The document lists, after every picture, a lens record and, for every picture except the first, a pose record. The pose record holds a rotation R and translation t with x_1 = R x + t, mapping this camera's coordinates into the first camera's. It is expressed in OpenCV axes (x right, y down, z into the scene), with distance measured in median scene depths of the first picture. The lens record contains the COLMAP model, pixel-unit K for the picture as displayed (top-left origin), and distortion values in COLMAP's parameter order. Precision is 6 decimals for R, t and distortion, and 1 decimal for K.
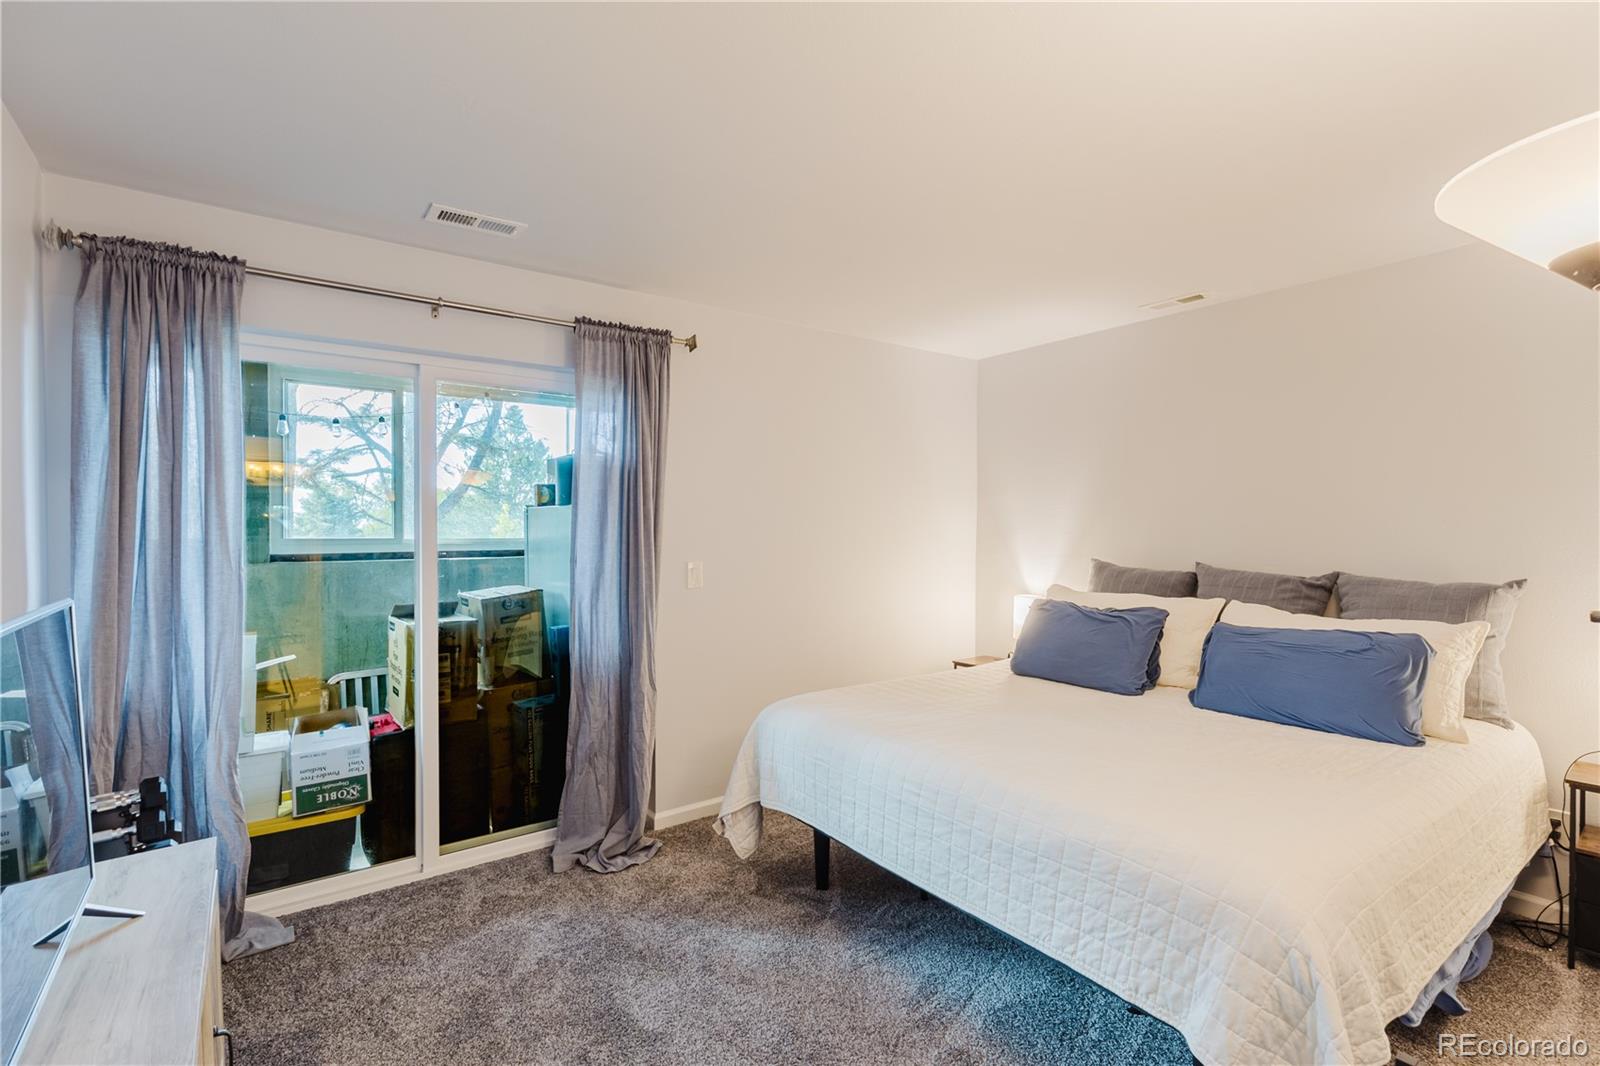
lens RADIAL K [[735.0, 0, 801.7], [0, 735.0, 532.1], [0, 0, 1]] dist [0.002156, 0.000429]
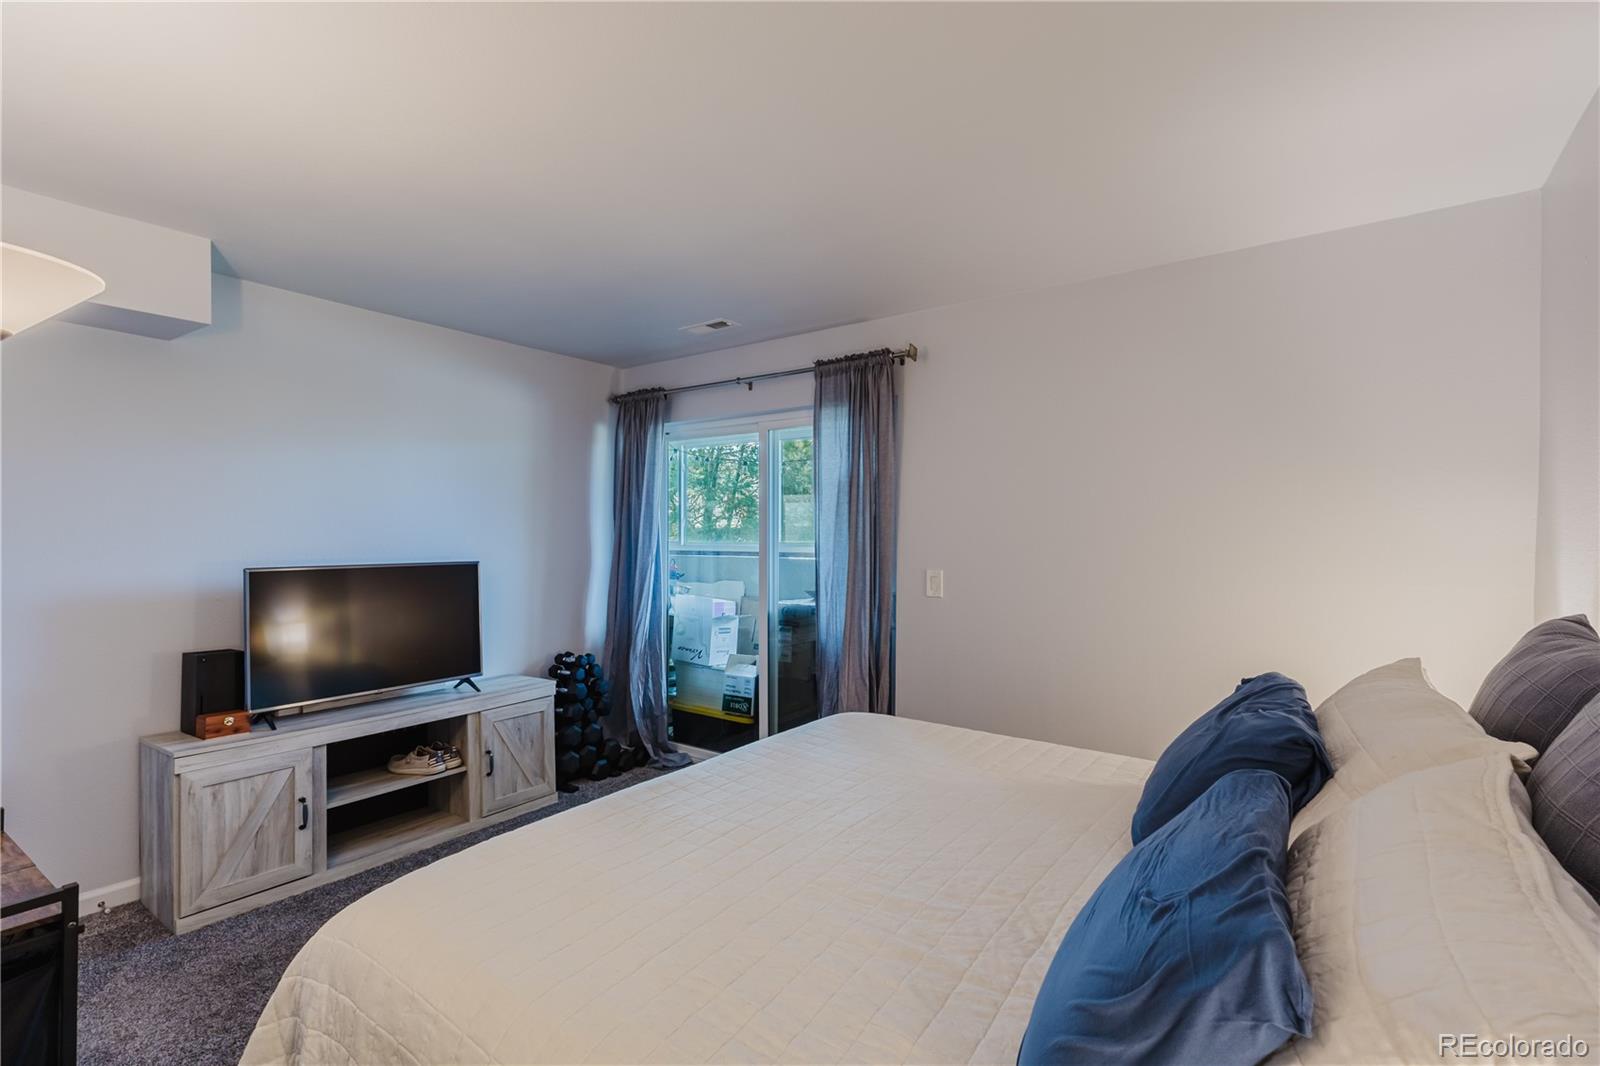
lens RADIAL K [[732.0, 0, 800.0], [0, 732.0, 533.0], [0, 0, 1]] dist [0.000063, 0.001523]
pose [[0.306673, -0.002833, -0.951811, 0.858194], [-0.013042, 0.999889, -0.007179, -0.000280], [0.951726, 0.014615, 0.306602, 0.621197]]
